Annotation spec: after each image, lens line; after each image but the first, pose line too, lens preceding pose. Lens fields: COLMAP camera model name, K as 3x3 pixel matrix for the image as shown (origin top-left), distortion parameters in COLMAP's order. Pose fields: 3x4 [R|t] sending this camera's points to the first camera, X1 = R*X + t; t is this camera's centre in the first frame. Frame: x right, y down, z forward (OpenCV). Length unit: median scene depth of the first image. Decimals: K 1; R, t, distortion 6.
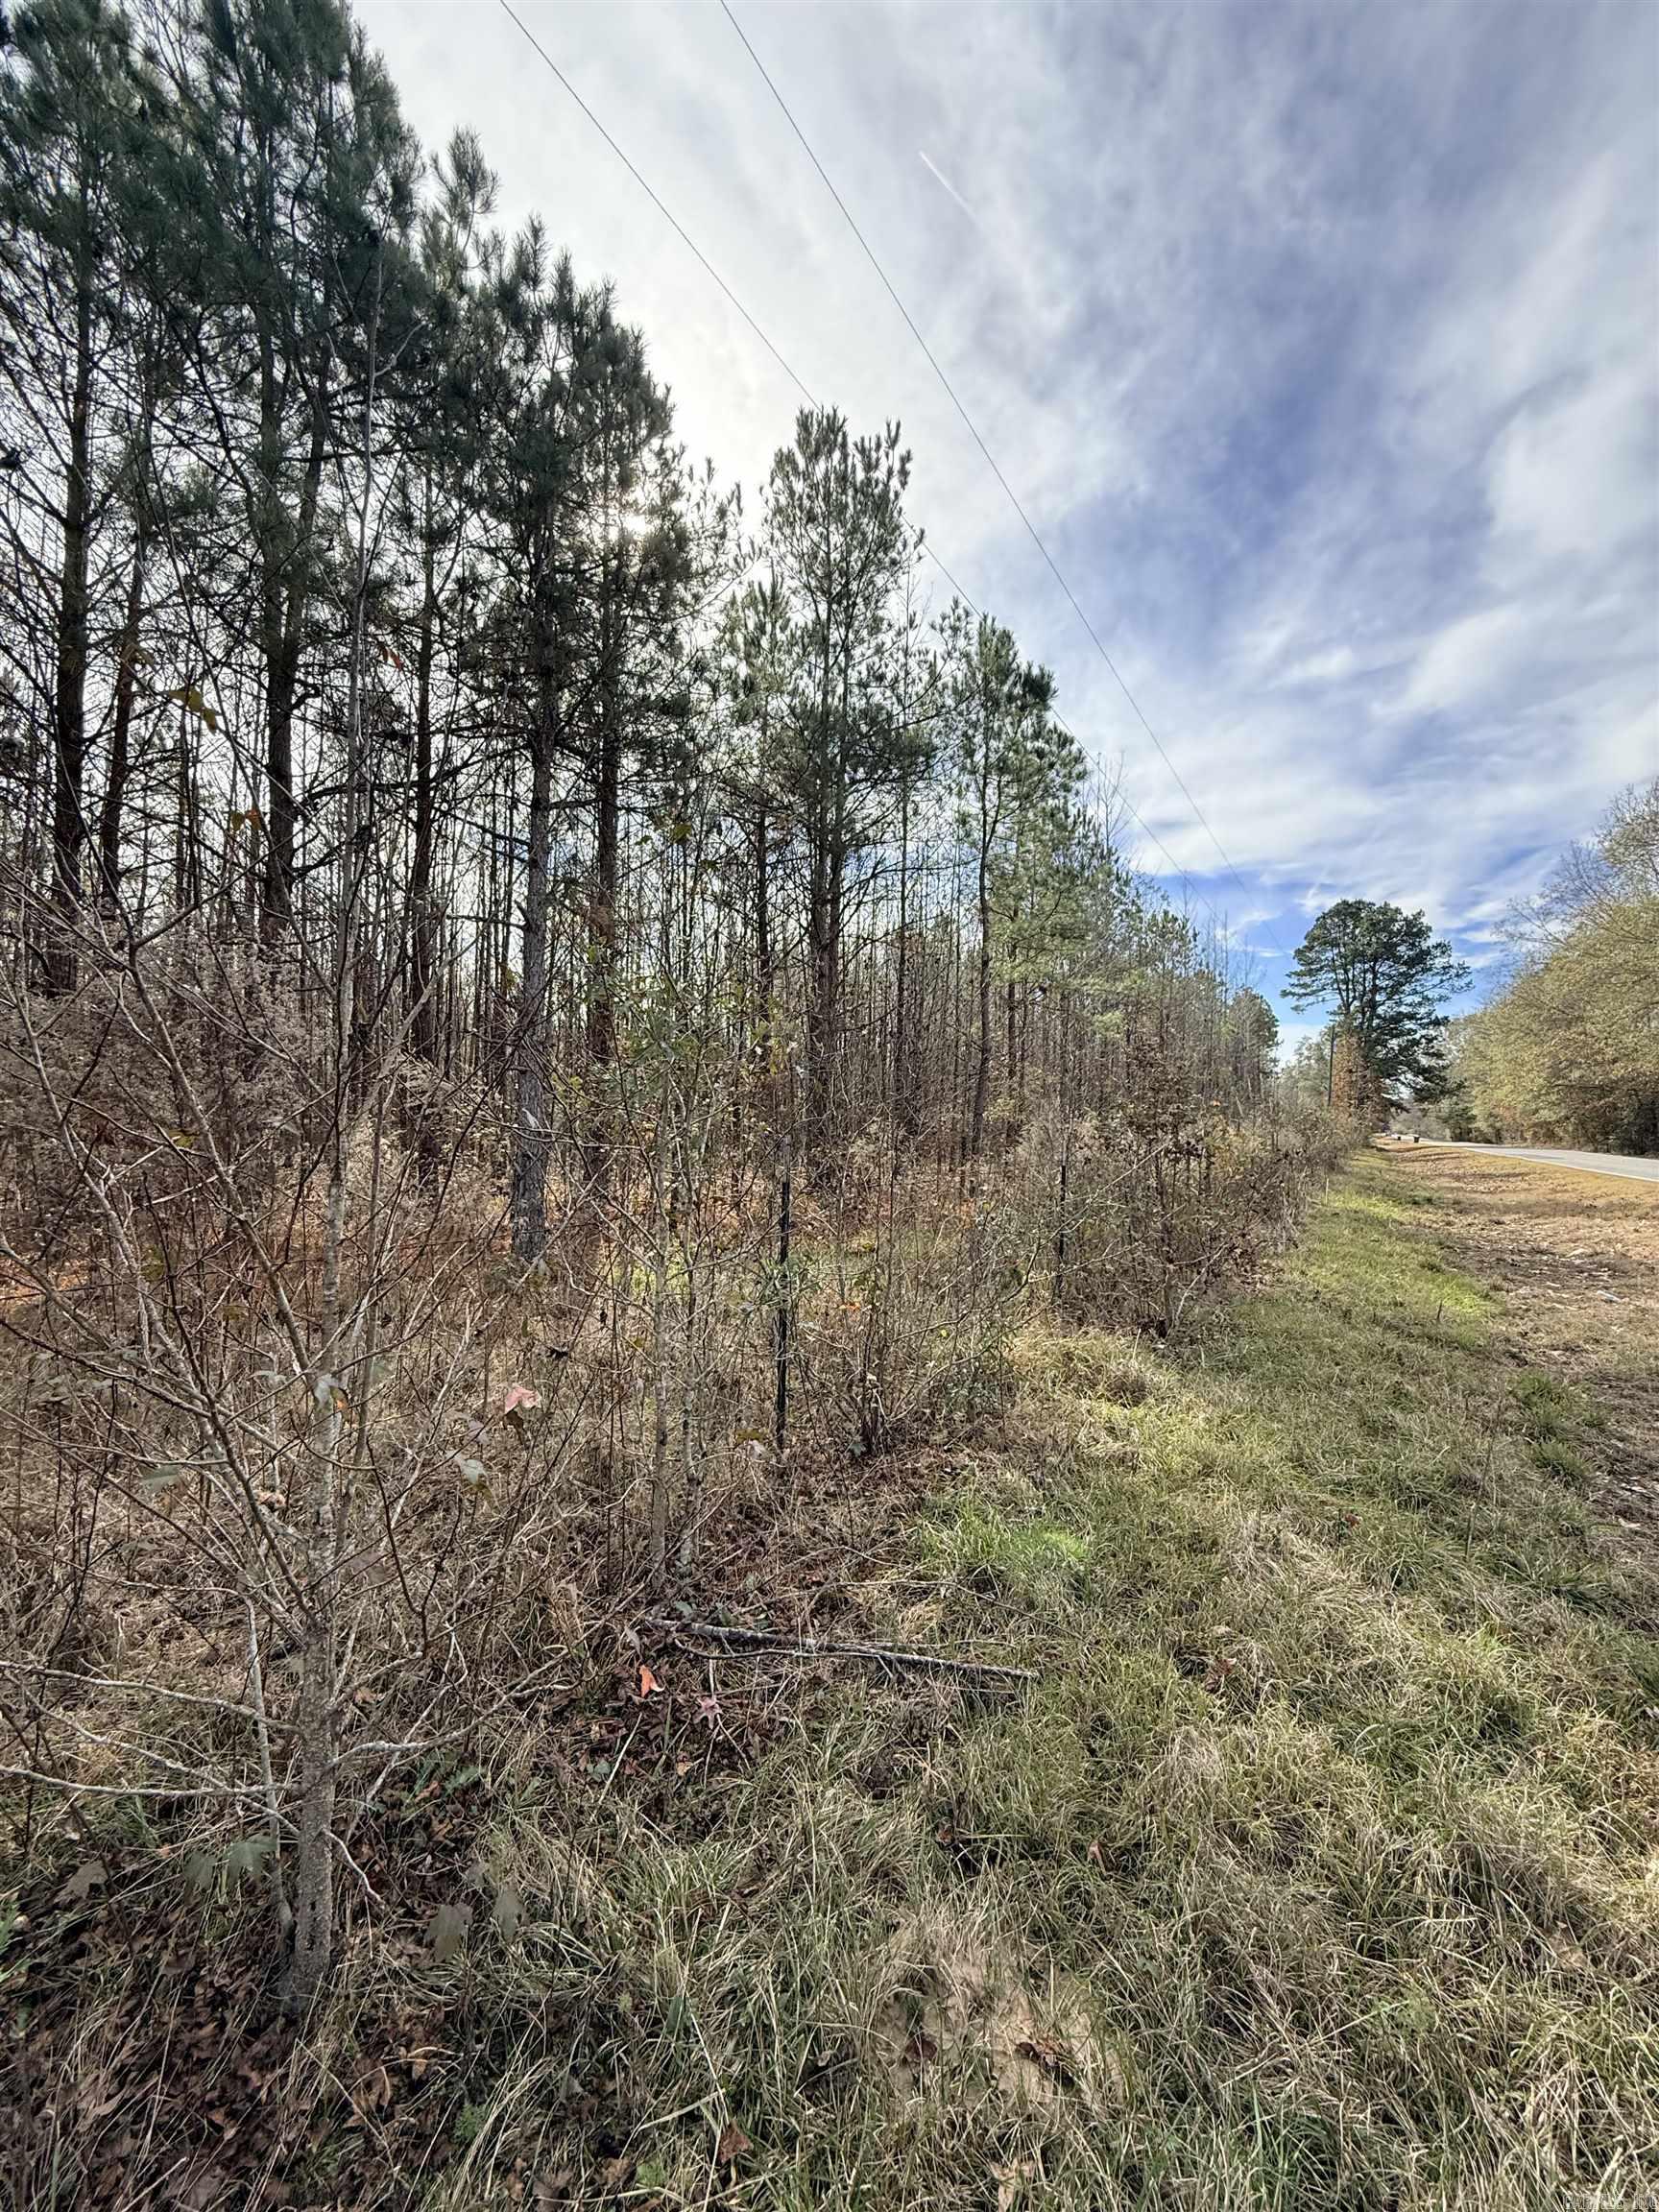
lens RADIAL K [[886.8, 0, 829.5], [0, 886.8, 1106.0], [0, 0, 1]] dist [0.014013, 0.000148]
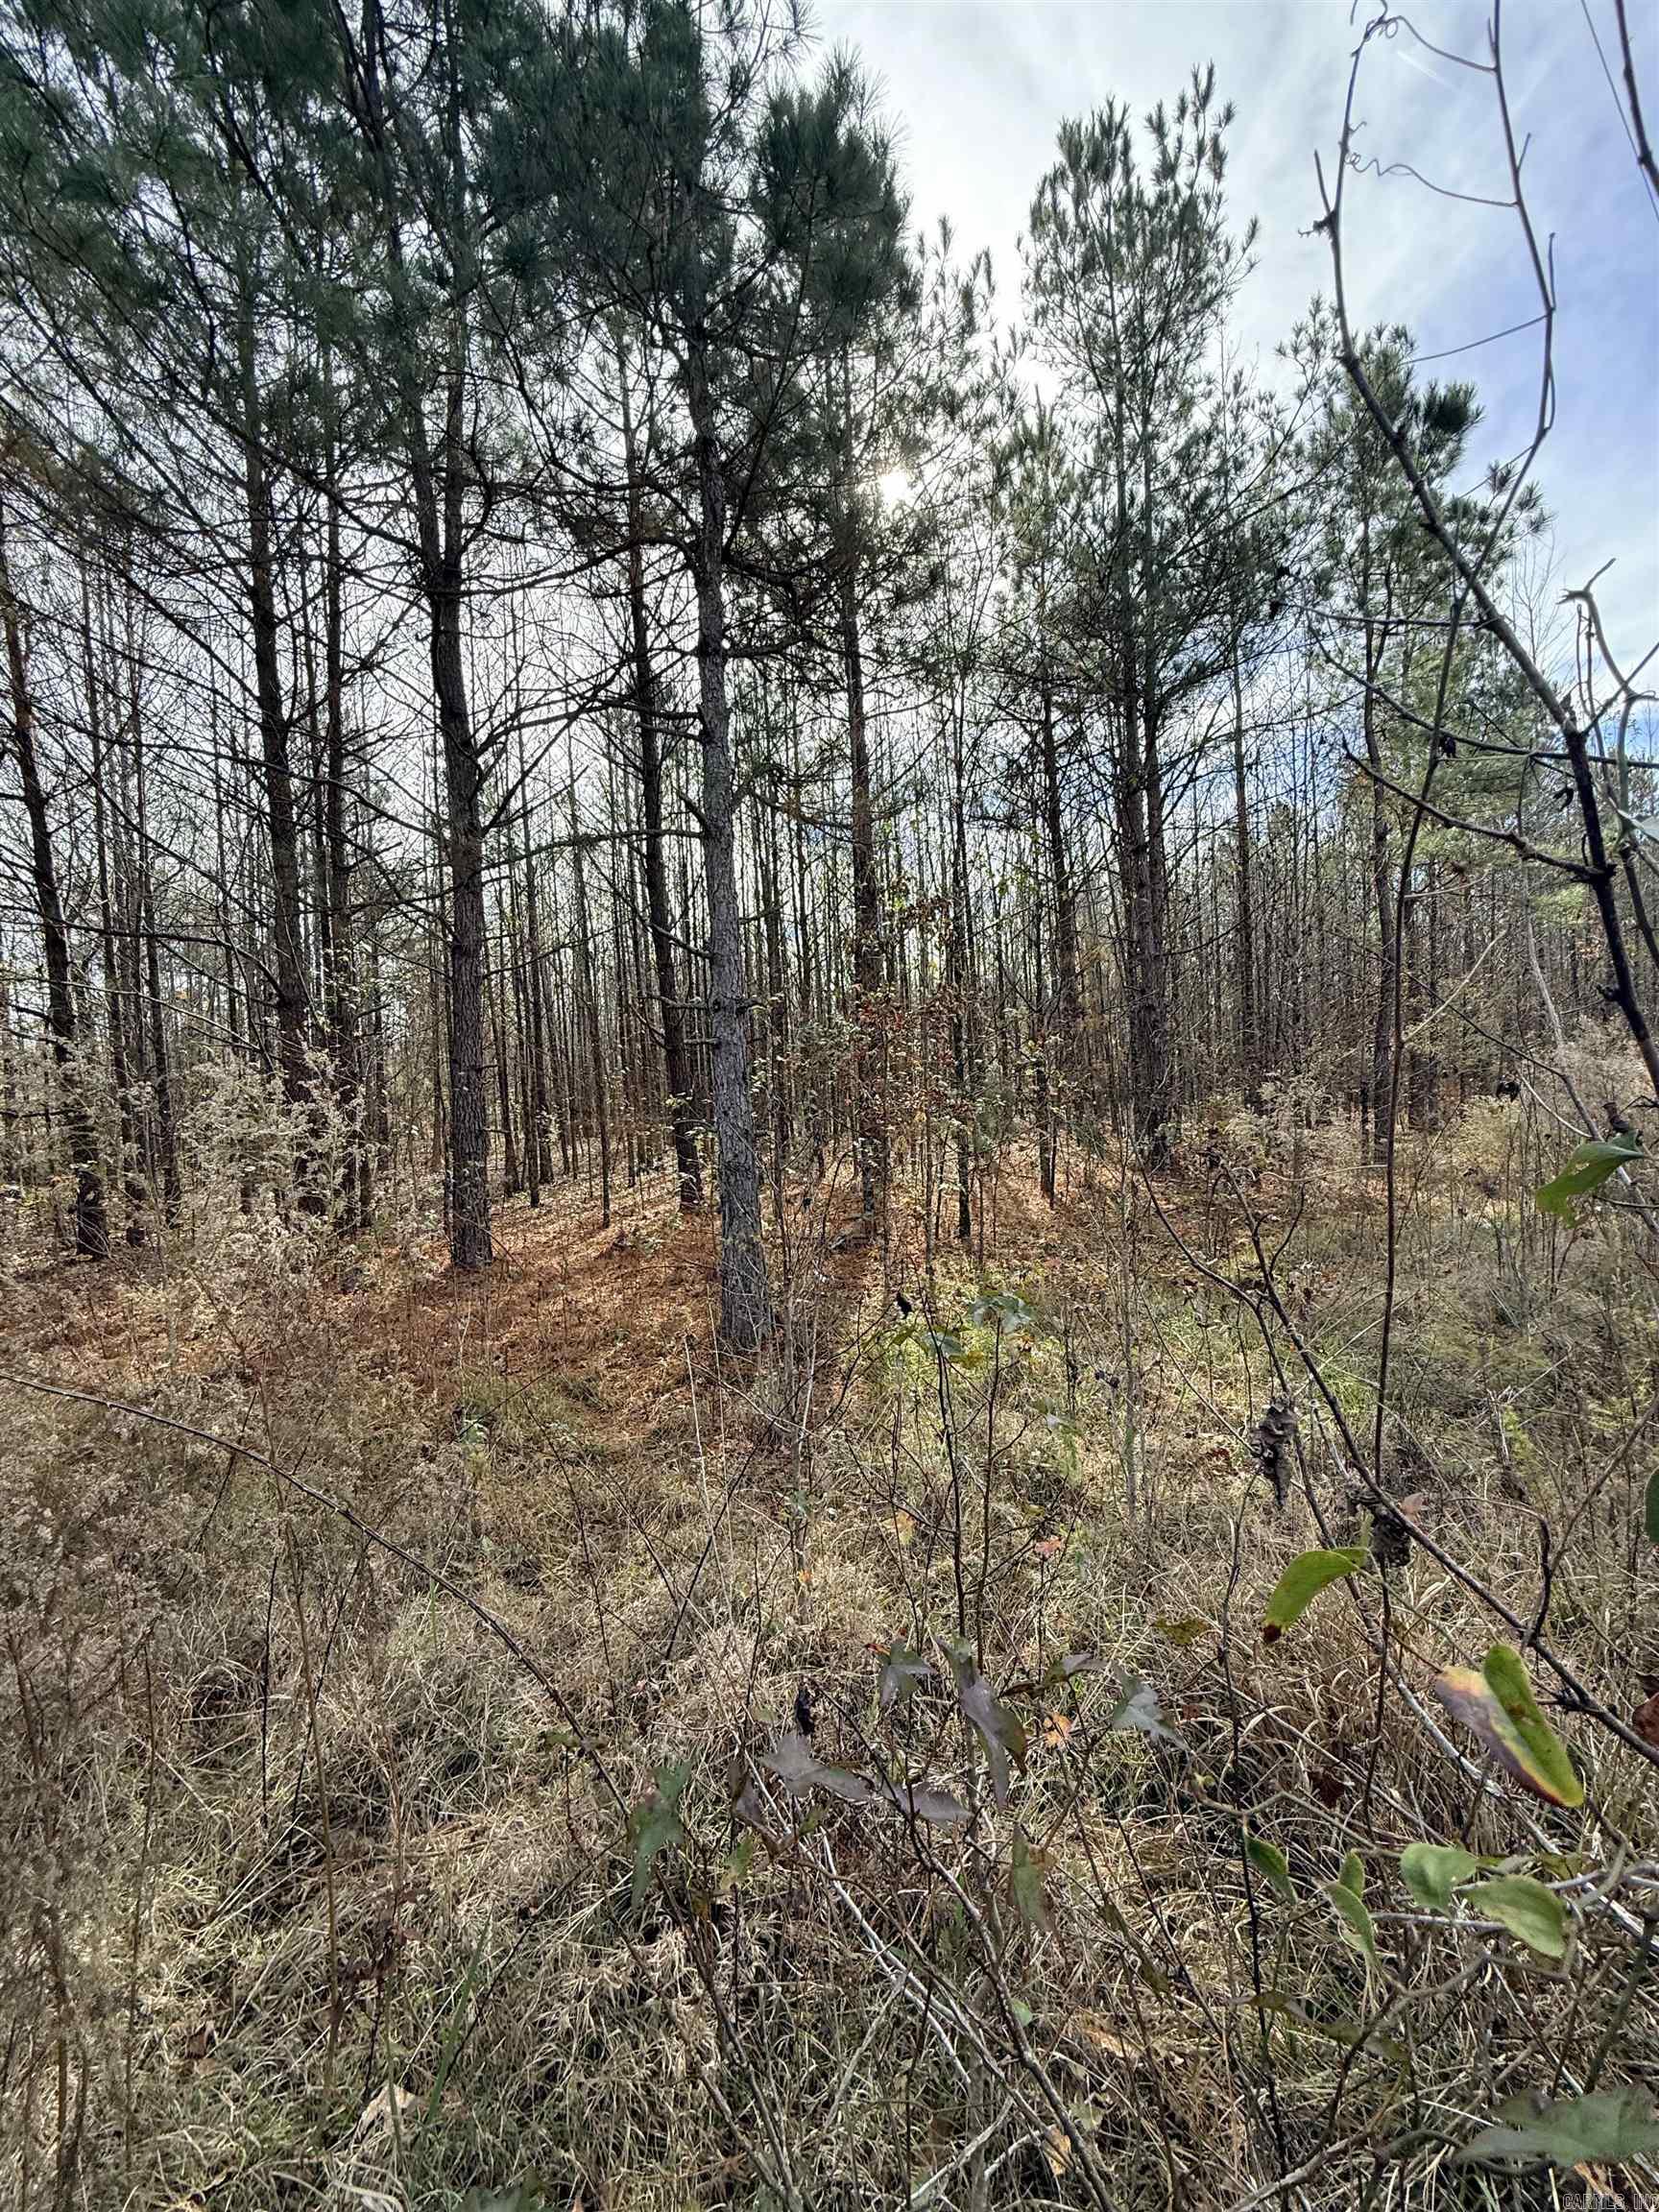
lens RADIAL K [[886.8, 0, 829.5], [0, 886.8, 1106.0], [0, 0, 1]] dist [0.014013, 0.000148]
pose [[0.939792, -0.070118, -0.334475, -0.019691], [0.083086, 0.996239, 0.024604, 0.001037], [0.331492, -0.050913, 0.942083, 0.177626]]
